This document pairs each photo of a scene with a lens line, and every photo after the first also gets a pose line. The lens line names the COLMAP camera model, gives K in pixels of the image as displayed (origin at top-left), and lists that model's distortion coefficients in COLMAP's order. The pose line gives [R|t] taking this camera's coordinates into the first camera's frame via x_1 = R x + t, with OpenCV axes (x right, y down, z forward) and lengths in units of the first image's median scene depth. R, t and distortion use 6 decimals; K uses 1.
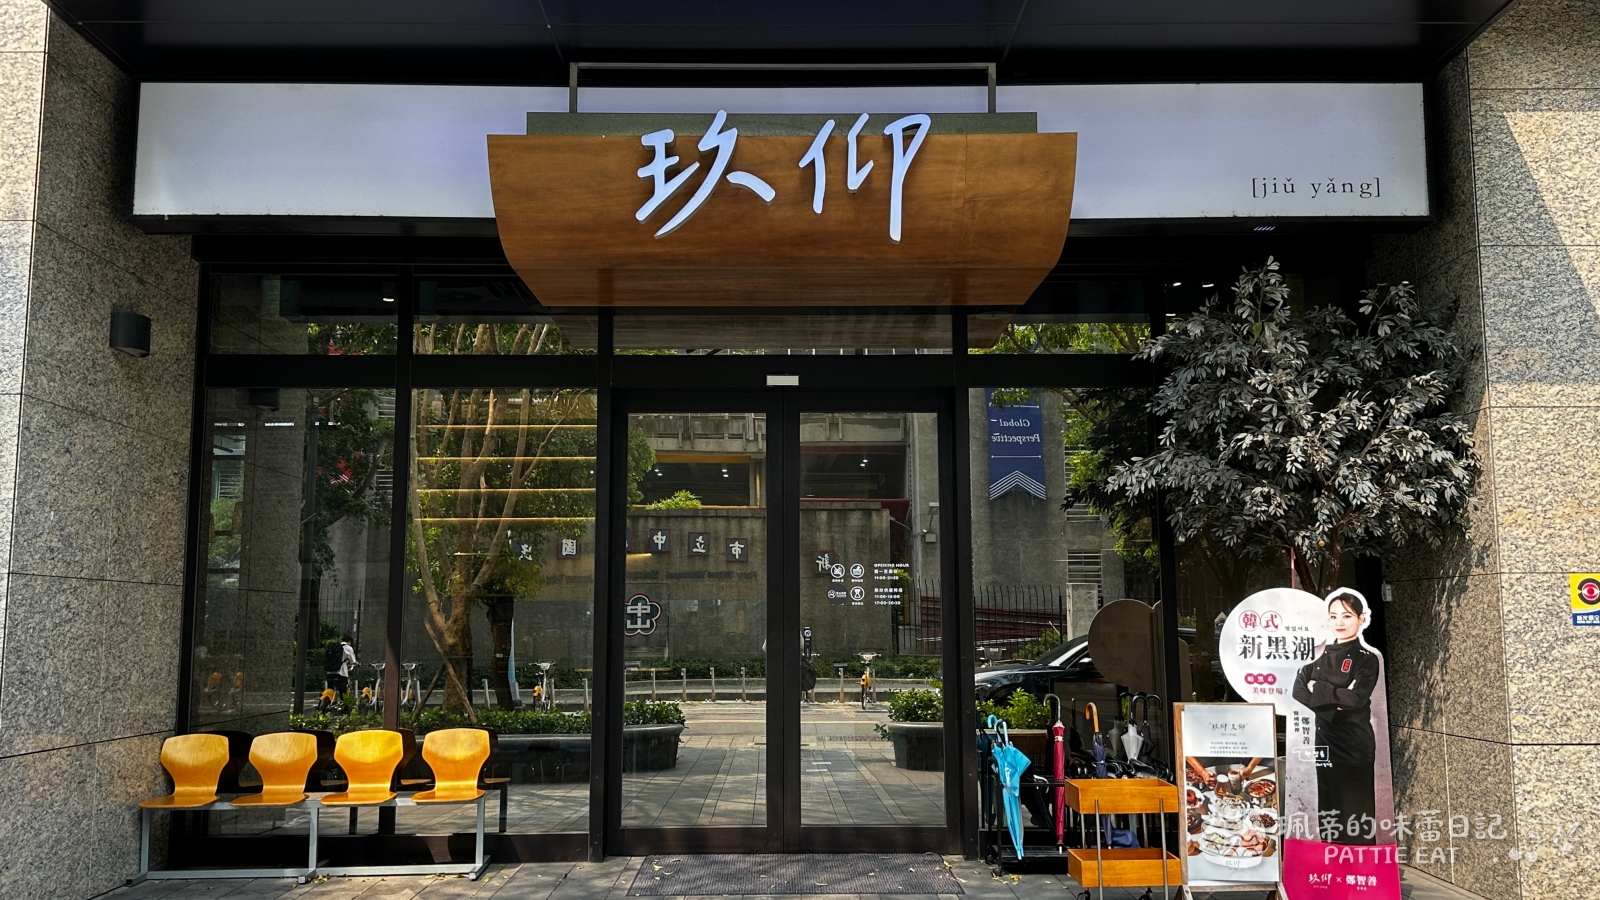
lens RADIAL K [[1411.9, 0, 800.0], [0, 1411.9, 450.0], [0, 0, 1]] dist [0.003468, -0.002208]
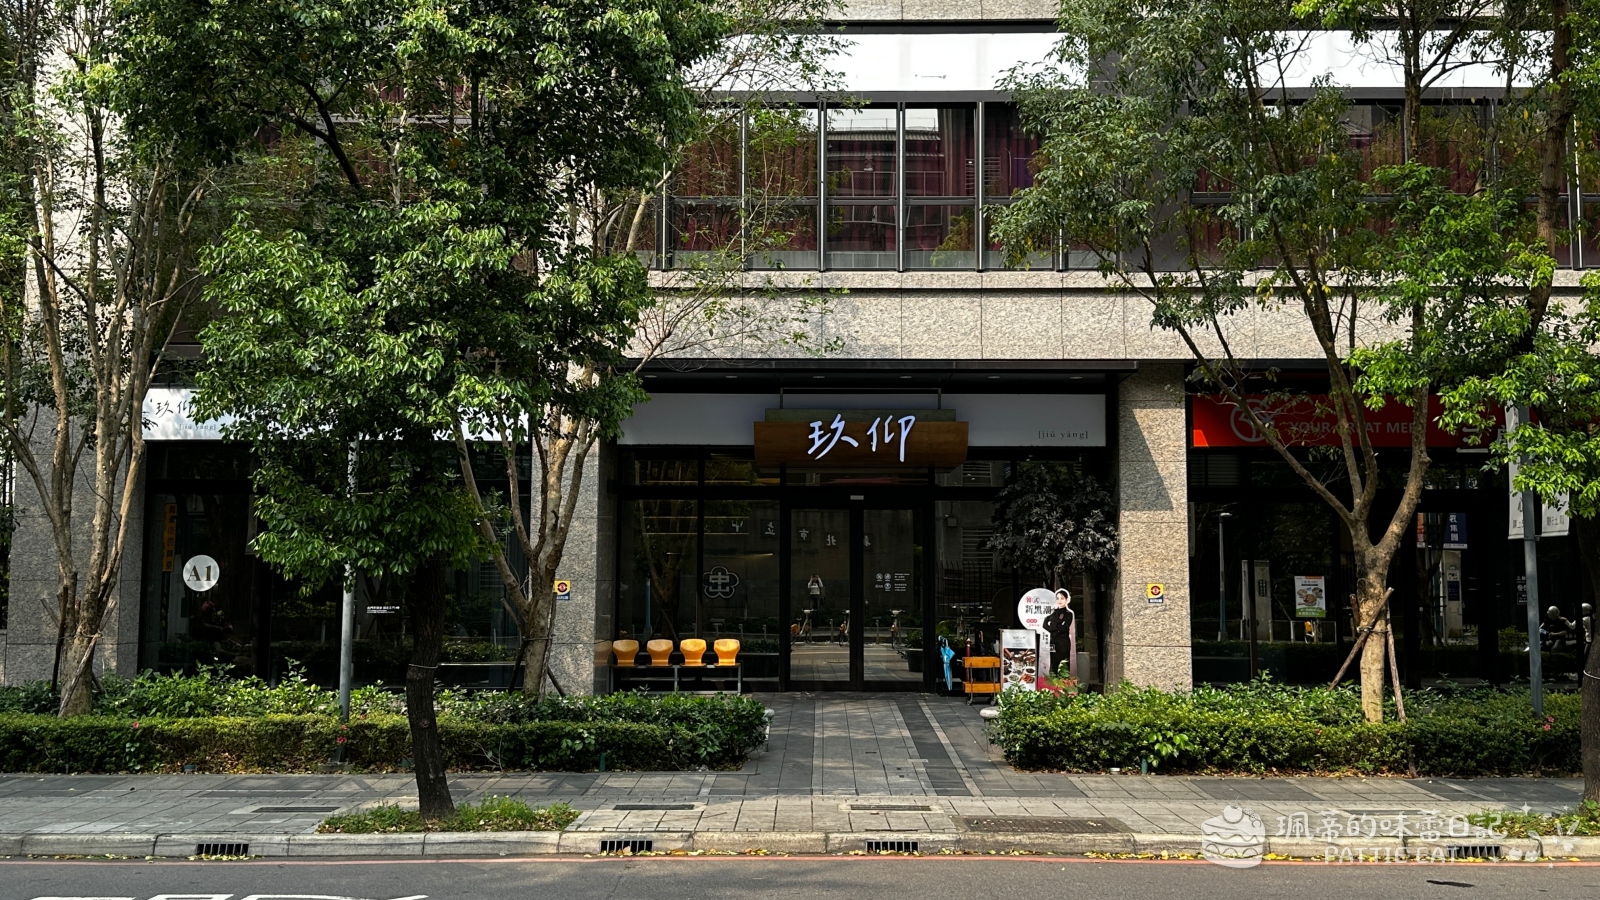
lens RADIAL K [[1496.8, 0, 800.0], [0, 1496.8, 450.0], [0, 0, 1]] dist [-0.000890, 0.000388]
pose [[0.999635, 0.007983, -0.025796, -0.055287], [-0.007172, 0.999482, 0.031380, -0.258425], [0.026034, -0.031184, 0.999175, -1.909700]]
